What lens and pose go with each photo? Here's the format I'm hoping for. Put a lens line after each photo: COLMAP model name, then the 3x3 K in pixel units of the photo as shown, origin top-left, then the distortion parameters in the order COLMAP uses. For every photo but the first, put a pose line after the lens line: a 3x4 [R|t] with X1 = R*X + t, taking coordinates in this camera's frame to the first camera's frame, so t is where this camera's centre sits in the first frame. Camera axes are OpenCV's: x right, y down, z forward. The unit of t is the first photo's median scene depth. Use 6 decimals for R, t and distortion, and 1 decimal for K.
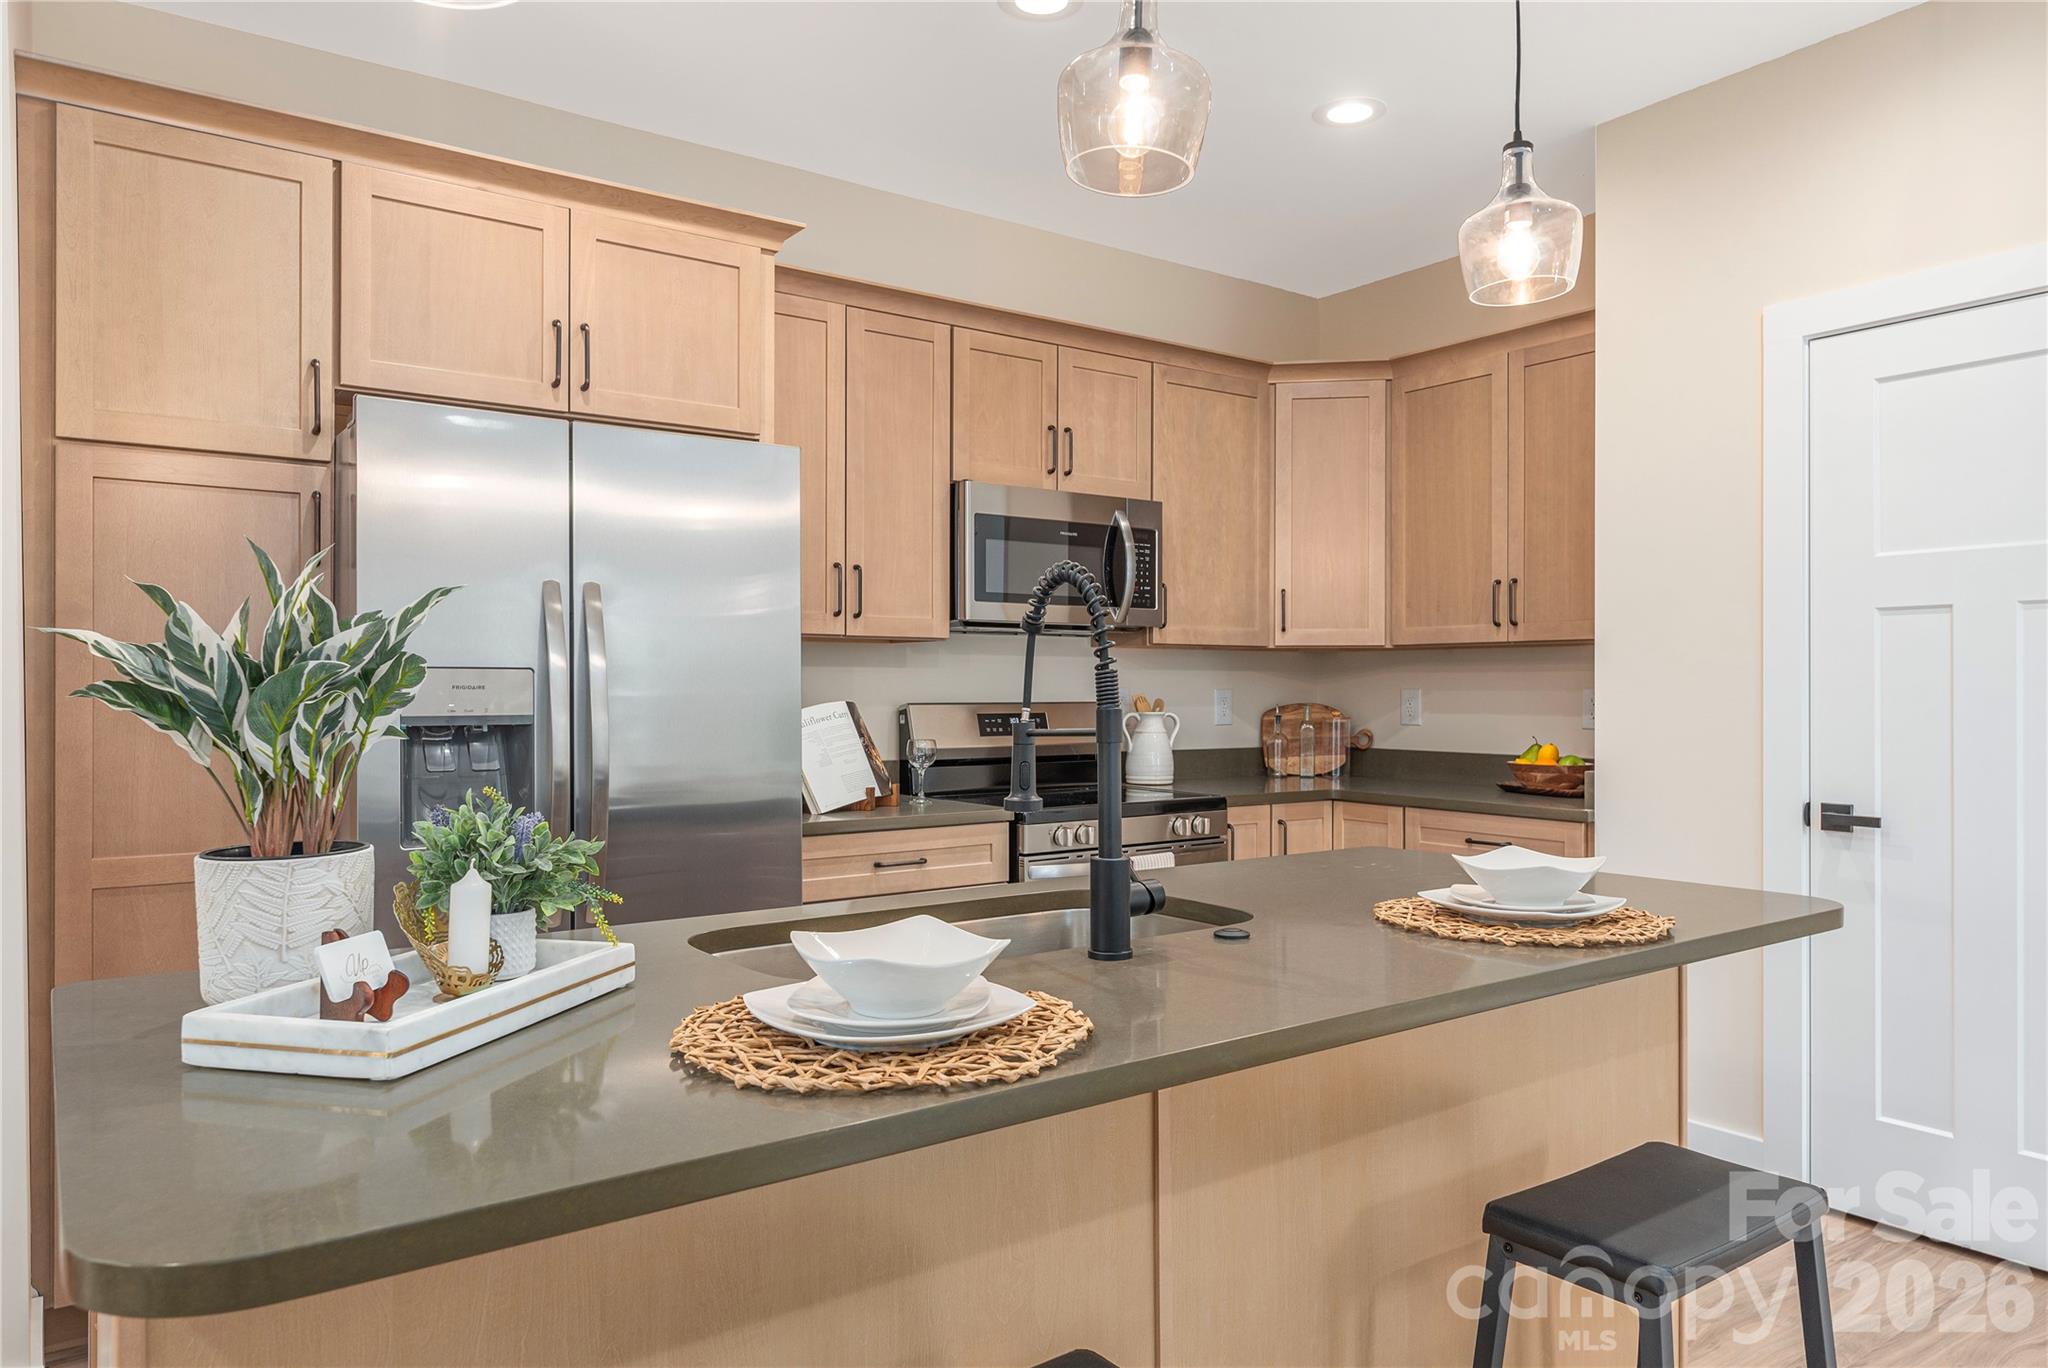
lens RADIAL K [[1341.2, 0, 1026.7], [0, 1341.2, 689.2], [0, 0, 1]] dist [-0.002534, 0.000145]
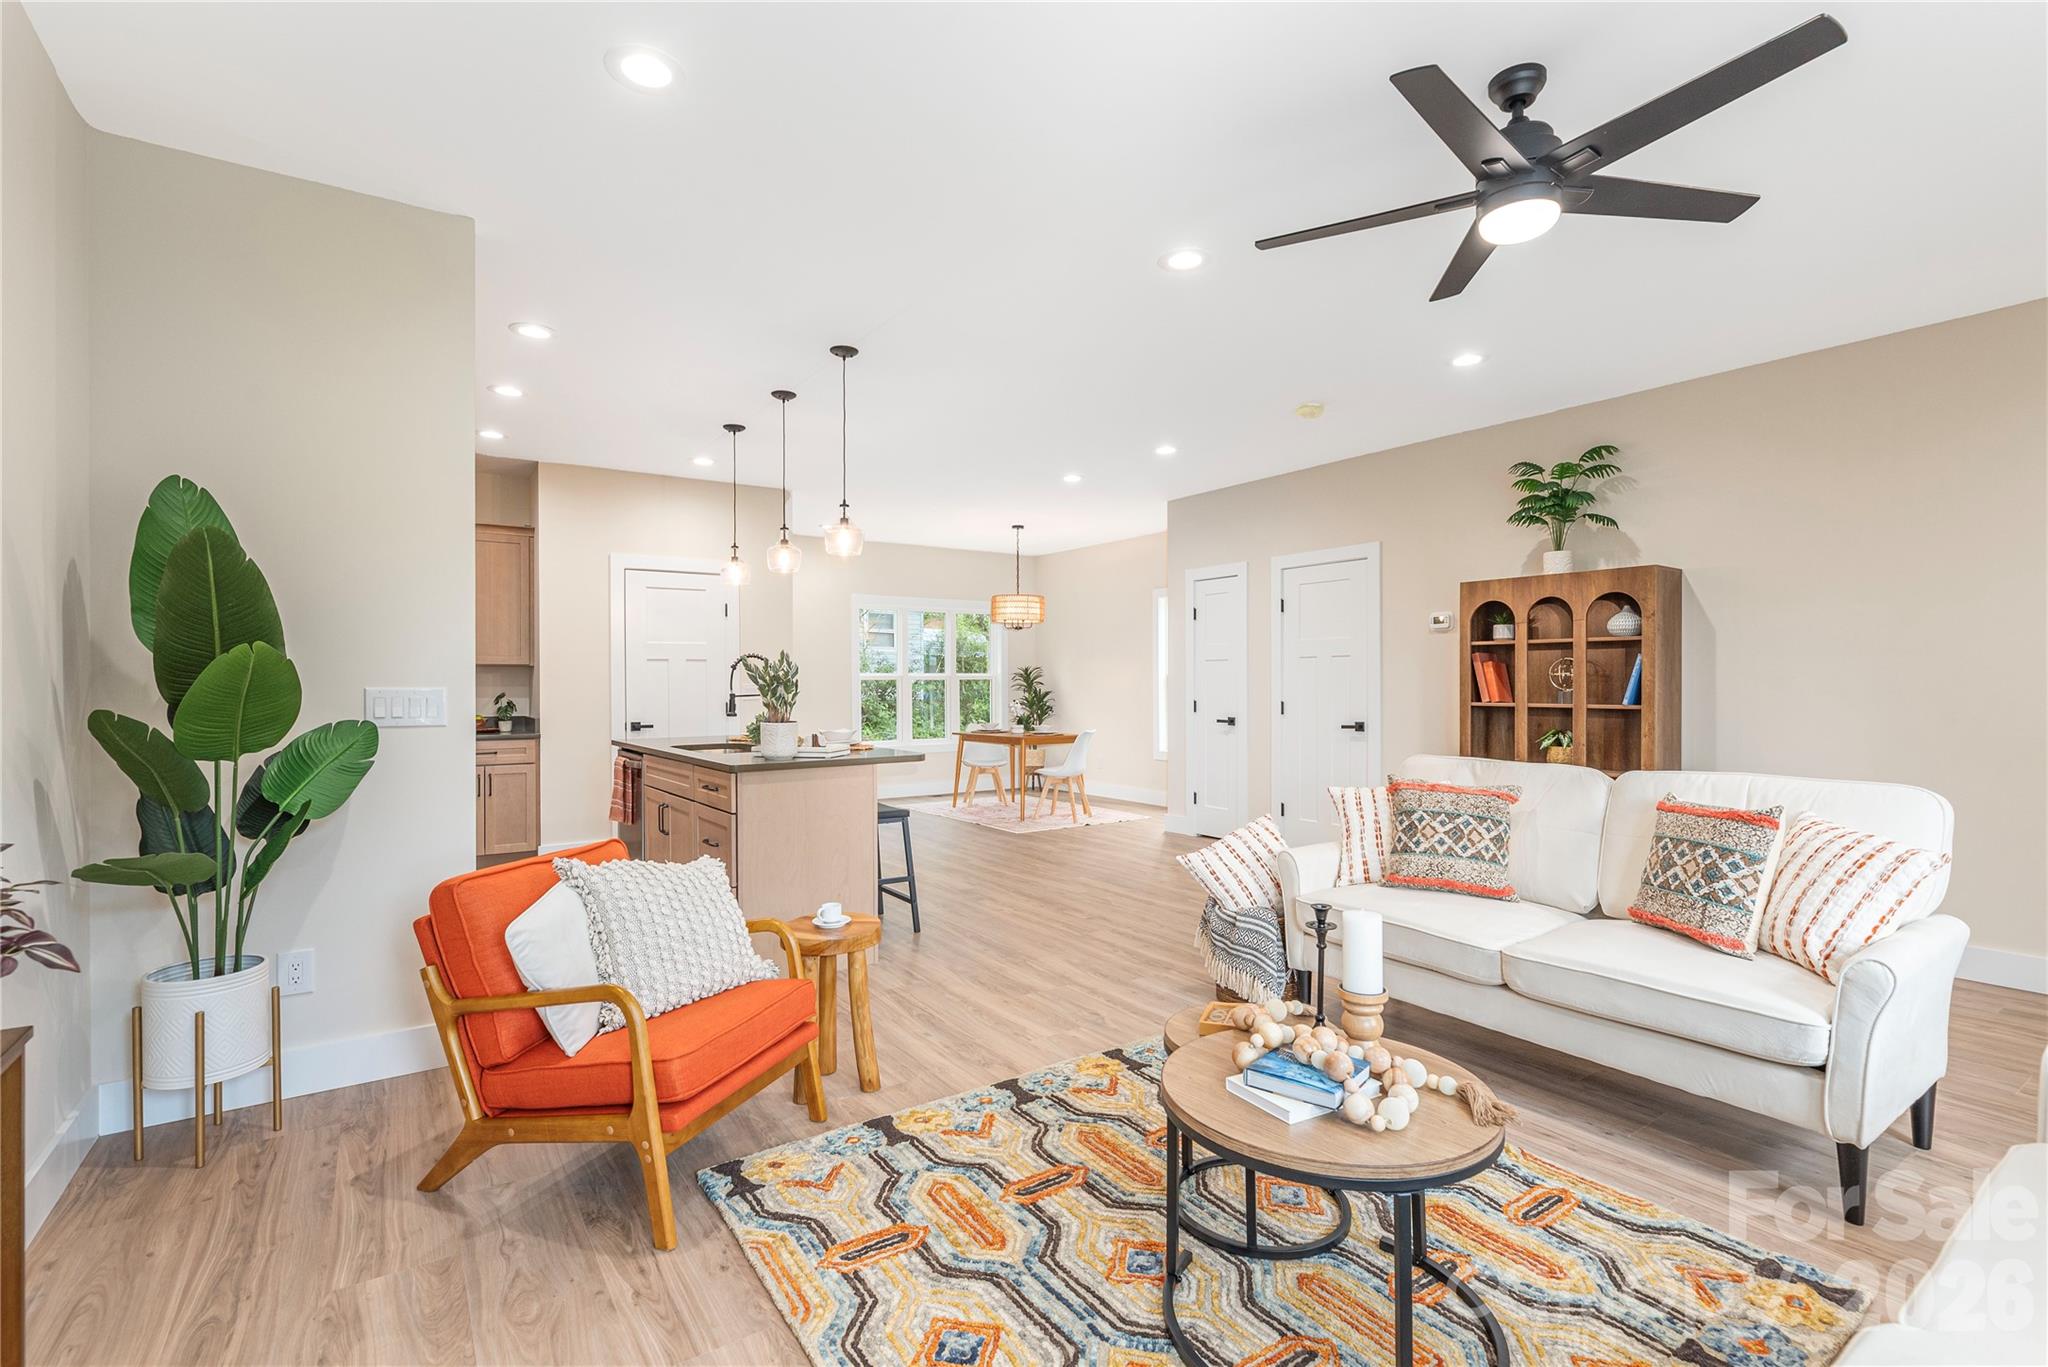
lens RADIAL K [[926.7, 0, 1024.7], [0, 926.7, 683.6], [0, 0, 1]] dist [-0.002052, 0.000592]
pose [[0.014769, -0.002065, 0.999889, -1.446605], [0.005439, 0.999983, 0.001984, -0.002243], [-0.999876, 0.005409, 0.014780, 0.068721]]
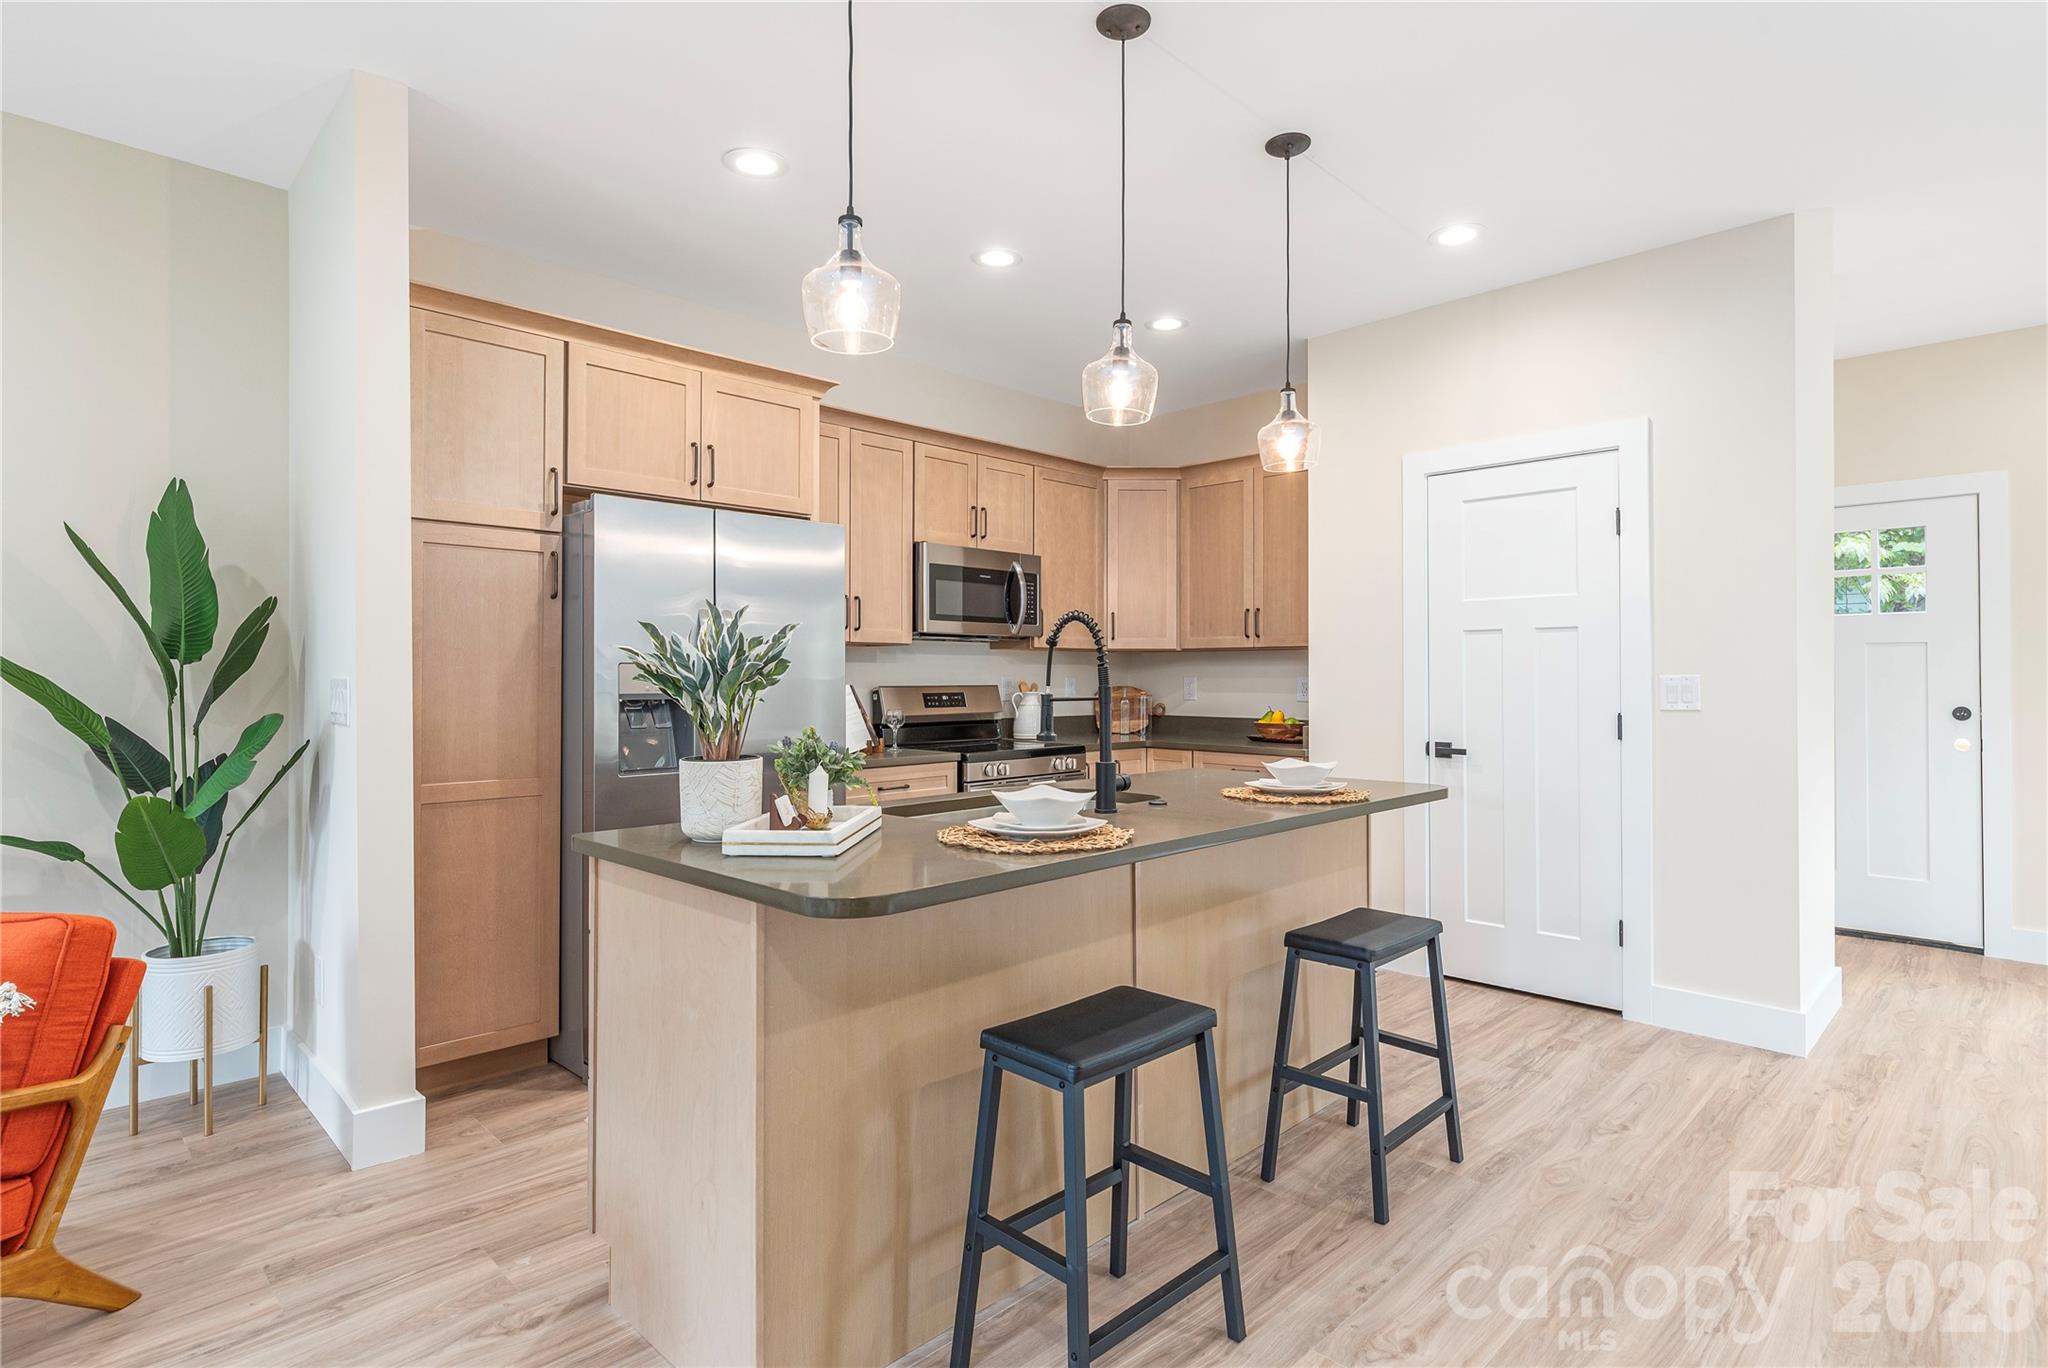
lens RADIAL K [[1040.2, 0, 1028.8], [0, 1040.2, 667.3], [0, 0, 1]] dist [-0.002836, 0.000316]
pose [[0.986047, 0.001110, 0.166461, -0.146909], [0.000532, 0.999952, -0.009820, 0.000875], [-0.166464, 0.009771, 0.985999, -0.236129]]
